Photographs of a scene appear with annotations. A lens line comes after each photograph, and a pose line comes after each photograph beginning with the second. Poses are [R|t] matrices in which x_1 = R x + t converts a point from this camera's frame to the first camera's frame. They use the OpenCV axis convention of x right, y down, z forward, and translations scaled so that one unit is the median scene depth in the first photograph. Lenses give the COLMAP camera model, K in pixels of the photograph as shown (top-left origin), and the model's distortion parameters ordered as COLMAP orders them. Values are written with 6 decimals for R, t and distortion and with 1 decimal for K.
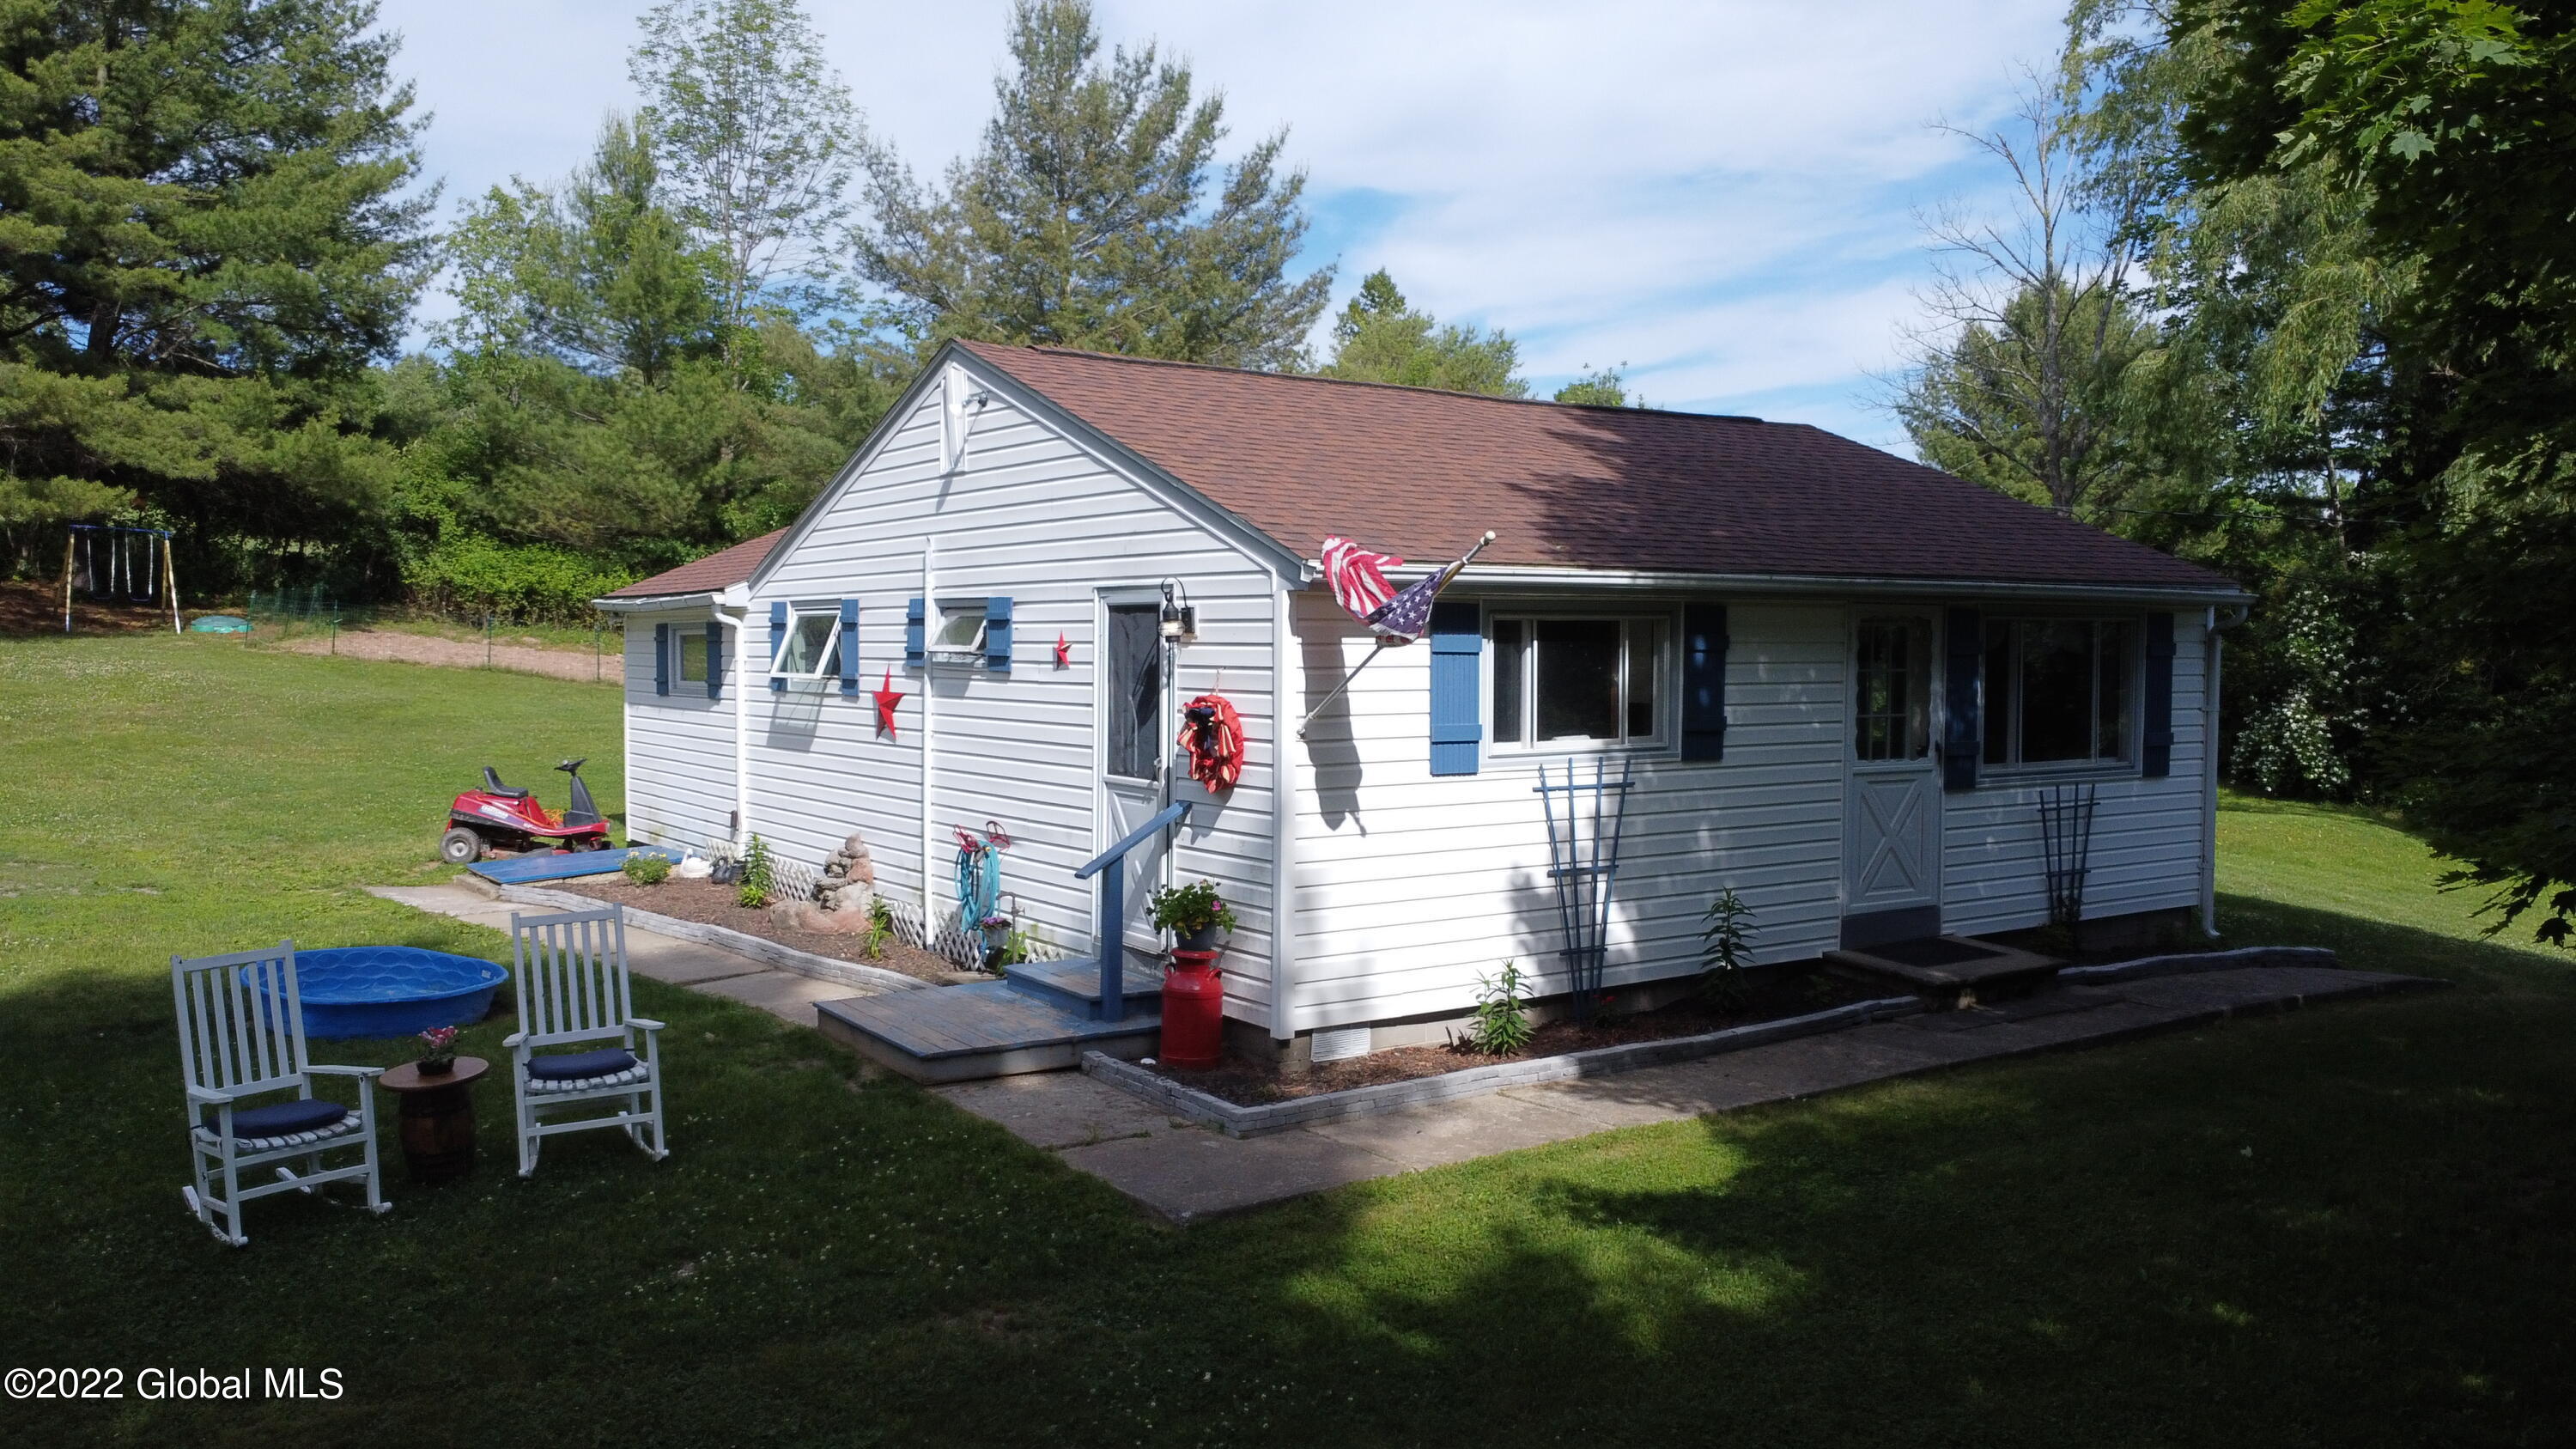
lens RADIAL K [[1950.0, 0, 1287.0], [0, 1950.0, 729.4], [0, 0, 1]] dist [0.005710, -0.004506]
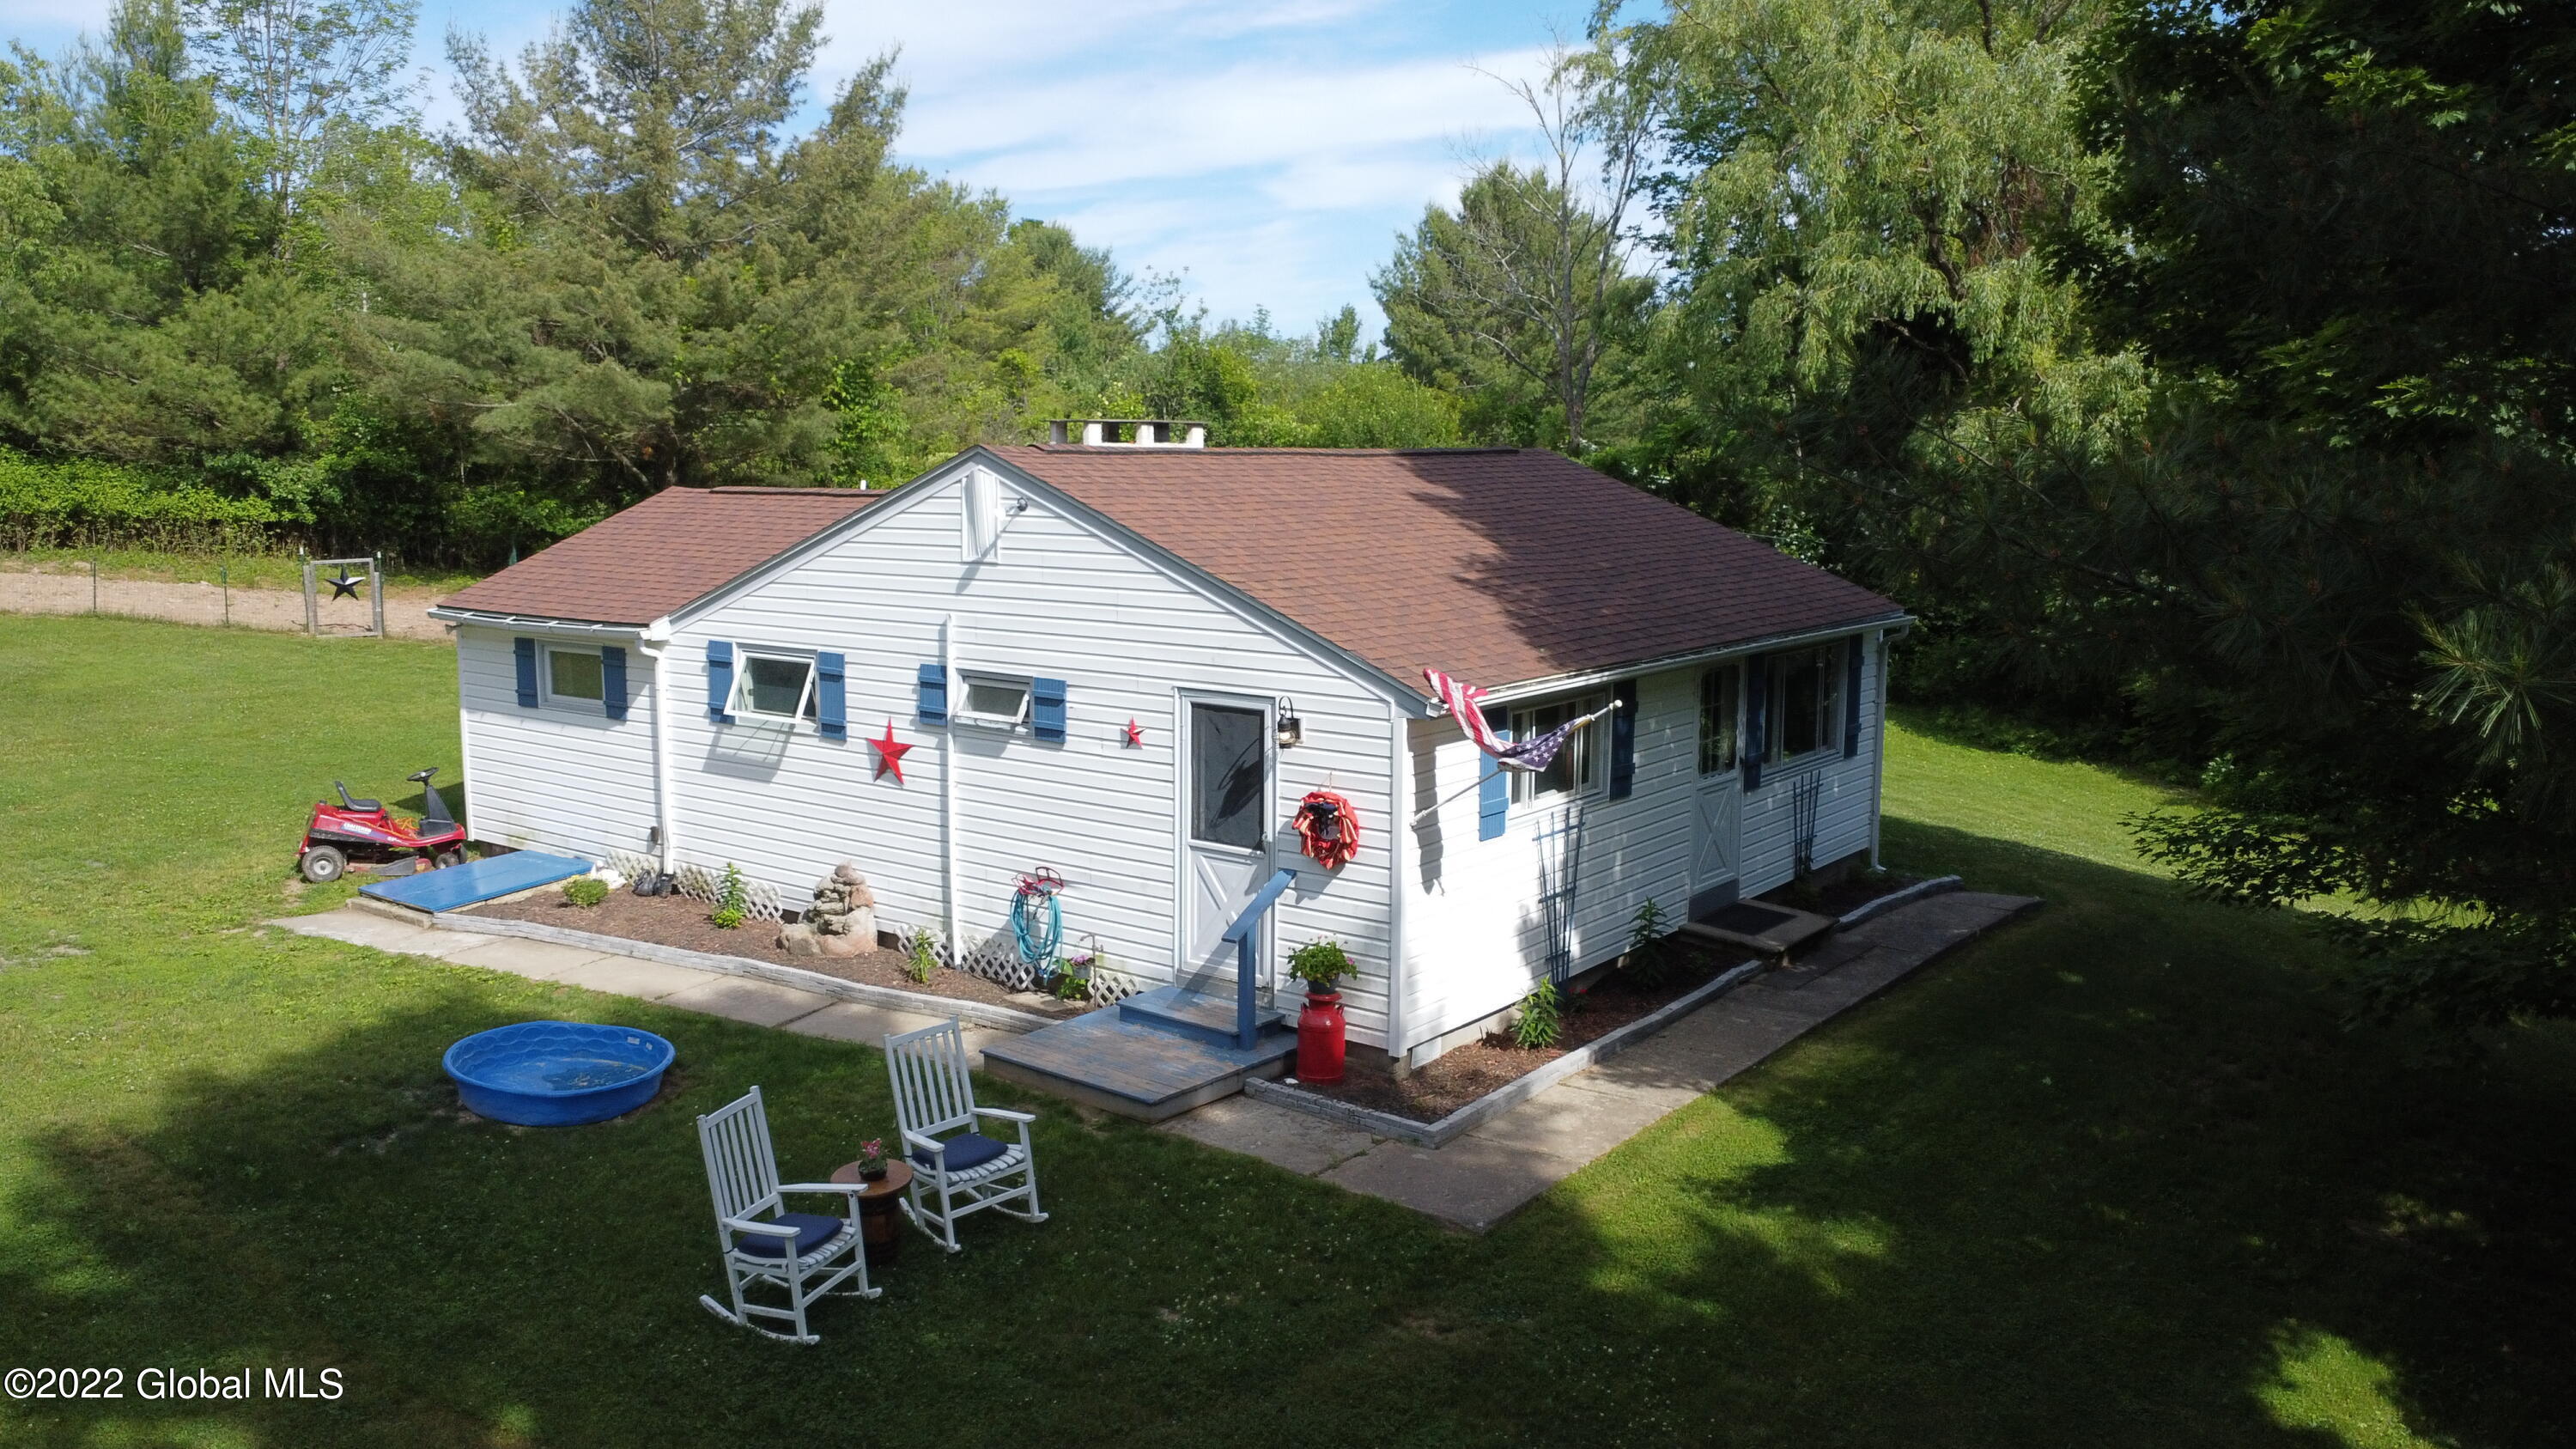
lens RADIAL K [[1950.0, 0, 1287.9], [0, 1950.0, 720.6], [0, 0, 1]] dist [0.005710, -0.004506]
pose [[0.952427, -0.041823, 0.301885, -0.363301], [0.013439, 0.995339, 0.095496, -0.151674], [-0.304472, -0.086896, 0.948549, -0.155675]]
